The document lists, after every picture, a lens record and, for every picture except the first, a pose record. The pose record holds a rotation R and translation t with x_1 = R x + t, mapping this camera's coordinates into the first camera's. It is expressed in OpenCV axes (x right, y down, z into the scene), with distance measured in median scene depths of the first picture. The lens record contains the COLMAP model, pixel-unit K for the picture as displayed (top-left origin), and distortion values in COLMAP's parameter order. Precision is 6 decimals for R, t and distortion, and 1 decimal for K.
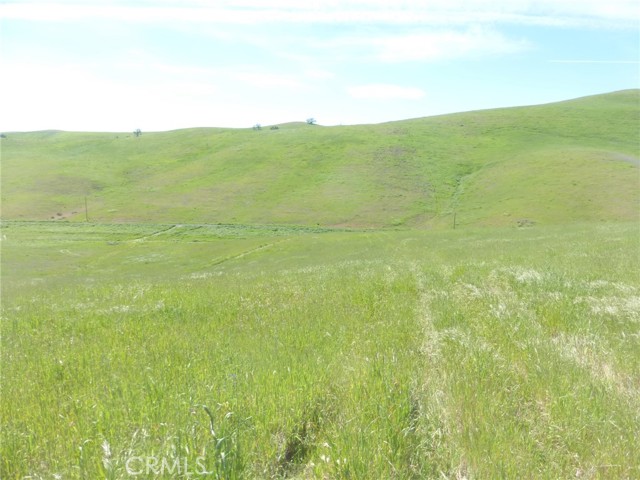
lens RADIAL K [[465.0, 0, 320.0], [0, 465.0, 237.6], [0, 0, 1]] dist [-0.042213, 0.034929]
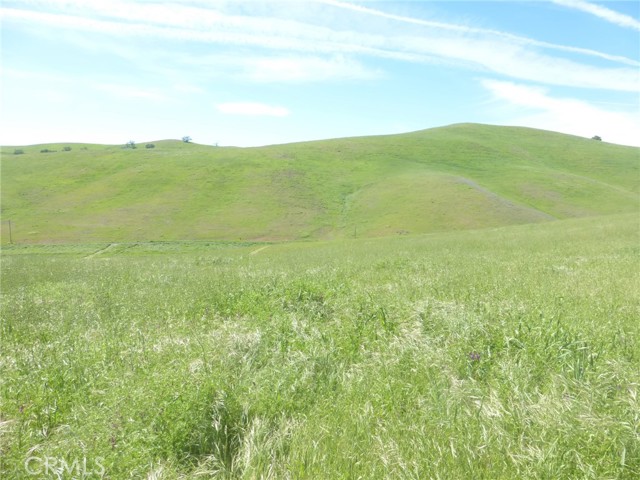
lens RADIAL K [[465.0, 0, 317.6], [0, 465.0, 241.4], [0, 0, 1]] dist [-0.042213, 0.034929]
pose [[0.960043, -0.034975, 0.277658, -0.095265], [0.041324, 0.999000, -0.017044, 0.003932], [-0.276784, 0.027836, 0.960529, -0.125965]]
